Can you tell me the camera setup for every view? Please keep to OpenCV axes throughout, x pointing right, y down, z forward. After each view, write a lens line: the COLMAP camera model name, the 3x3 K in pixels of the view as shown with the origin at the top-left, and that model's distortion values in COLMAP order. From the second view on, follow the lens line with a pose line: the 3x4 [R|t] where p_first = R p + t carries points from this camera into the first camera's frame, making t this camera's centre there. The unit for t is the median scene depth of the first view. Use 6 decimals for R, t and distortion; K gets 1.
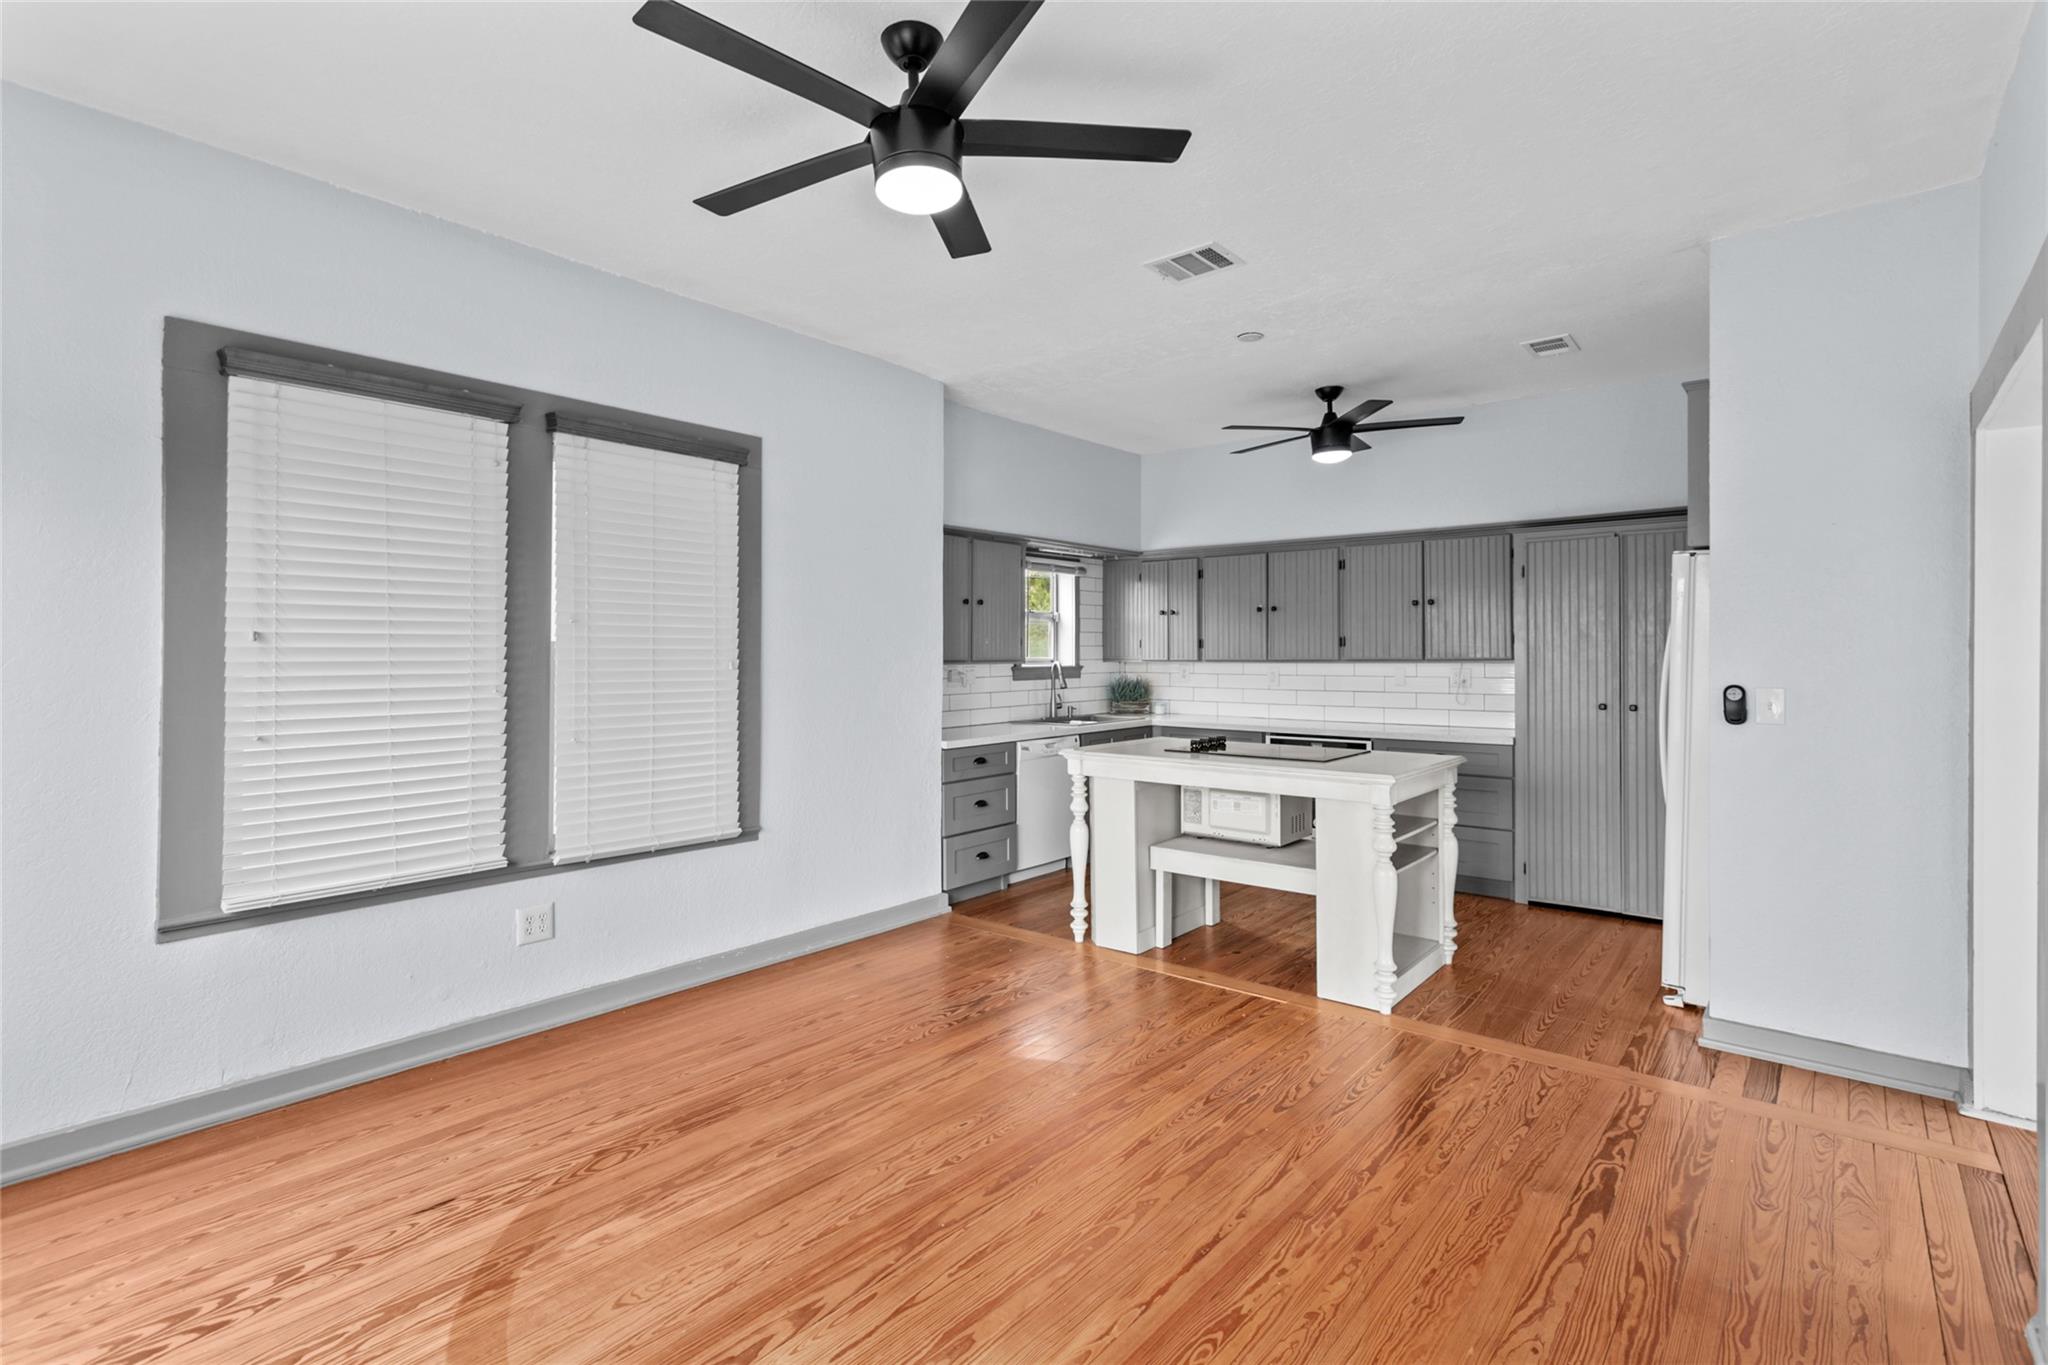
lens RADIAL K [[981.8, 0, 994.6], [0, 981.8, 650.7], [0, 0, 1]] dist [-0.003438, 0.001847]
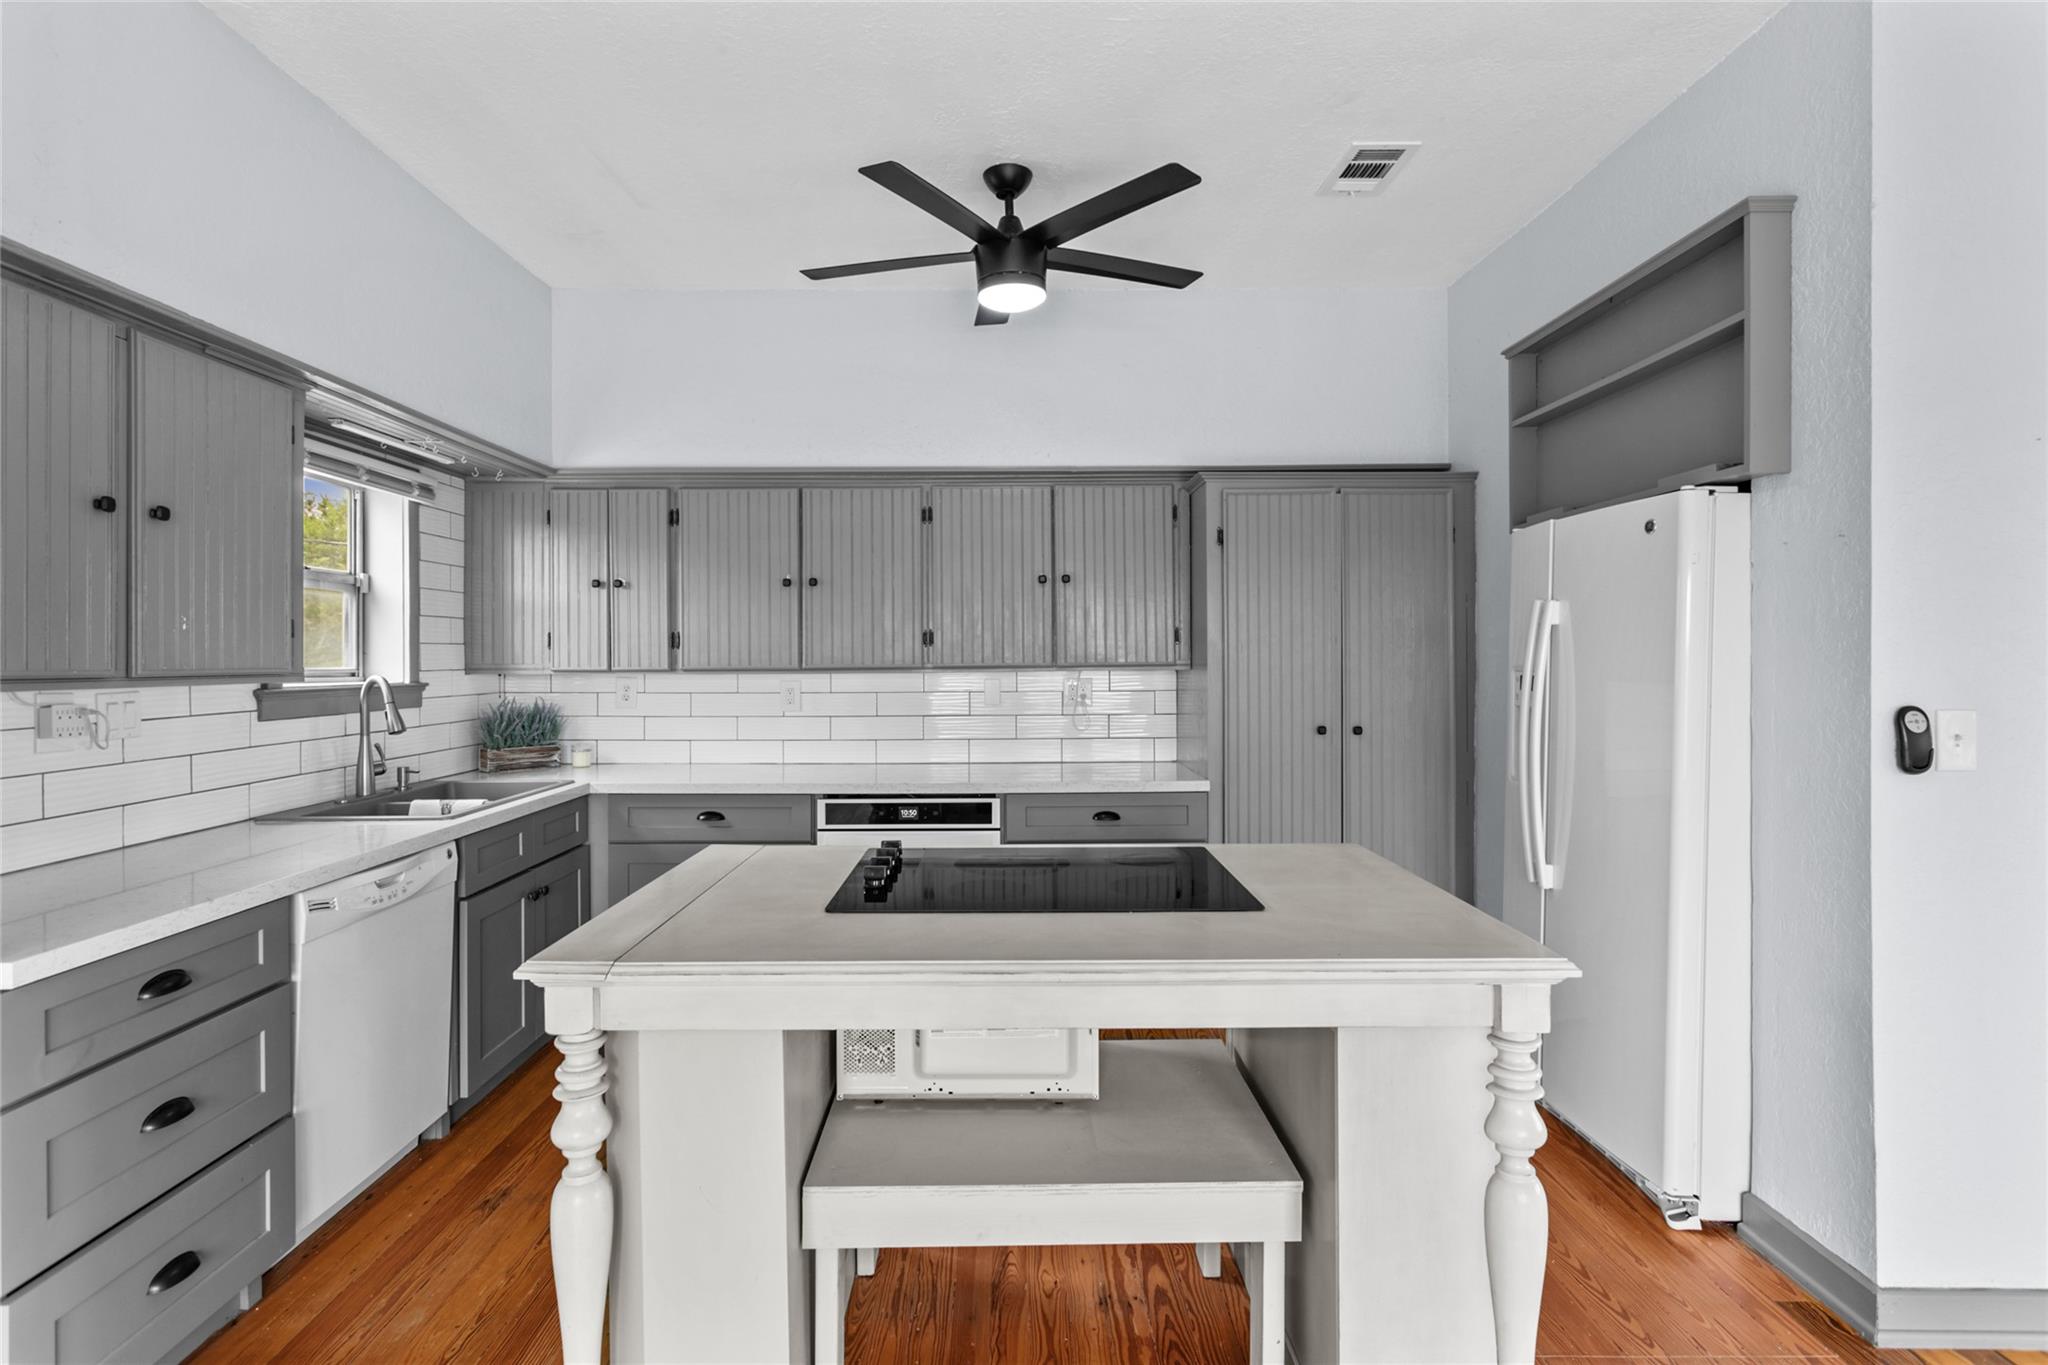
lens RADIAL K [[981.8, 0, 1013.6], [0, 981.8, 658.9], [0, 0, 1]] dist [-0.003438, 0.001847]
pose [[0.754539, -0.002235, 0.656251, -0.013951], [0.001382, 0.999997, 0.001817, 0.003055], [-0.656253, -0.000464, 0.754541, 0.502605]]
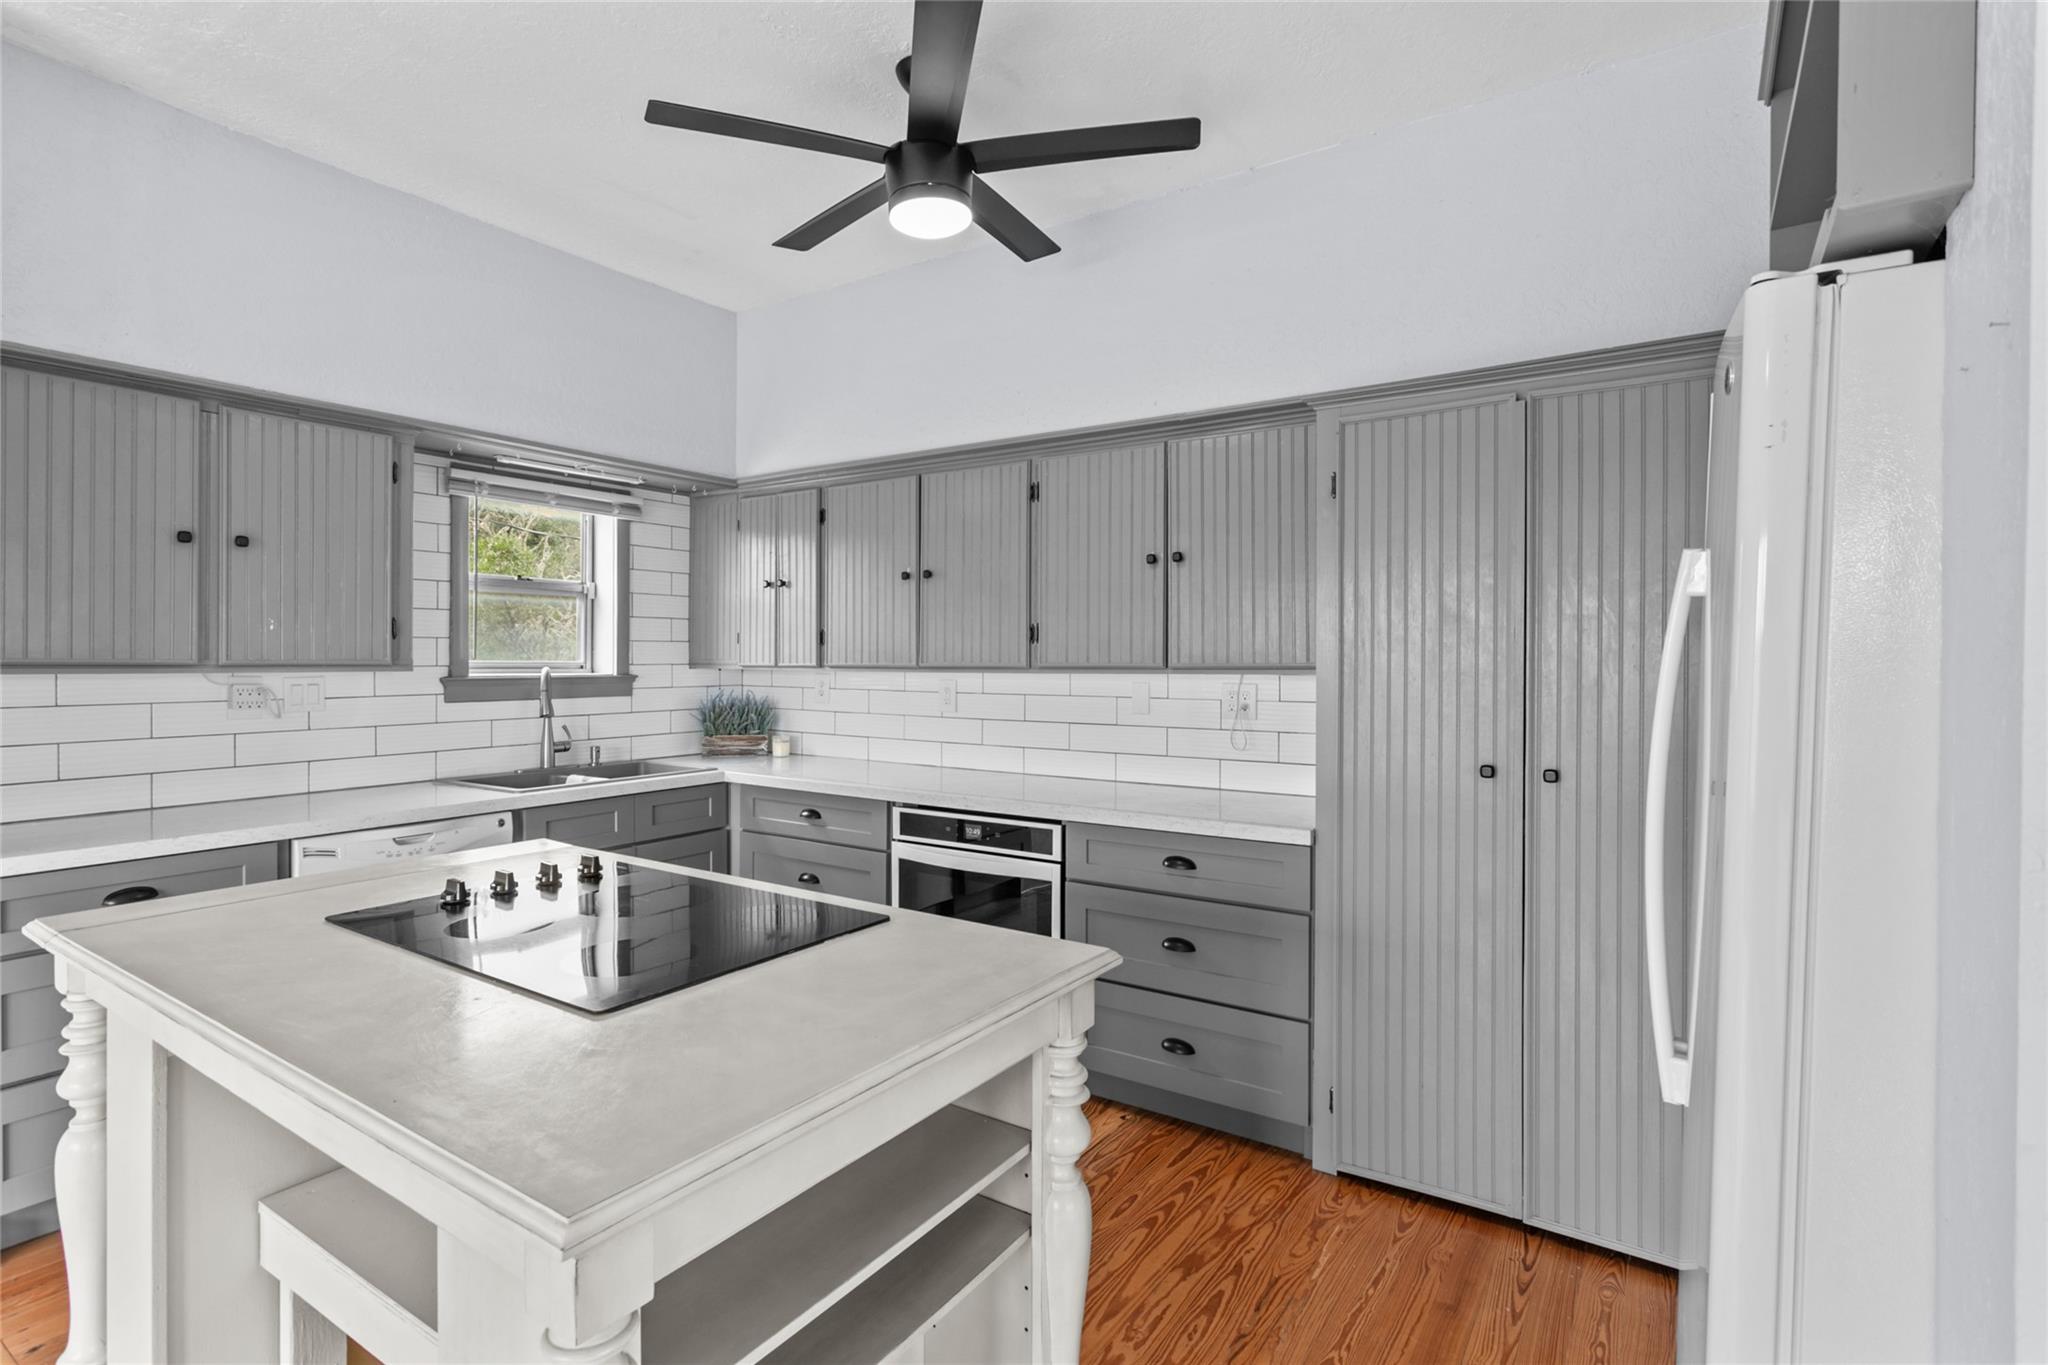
lens RADIAL K [[981.8, 0, 1010.2], [0, 981.8, 664.3], [0, 0, 1]] dist [-0.003438, 0.001847]
pose [[0.993618, 0.004829, 0.112698, 0.285385], [-0.005761, 0.999952, 0.007945, 0.003677], [-0.112655, -0.008543, 0.993597, 0.469861]]
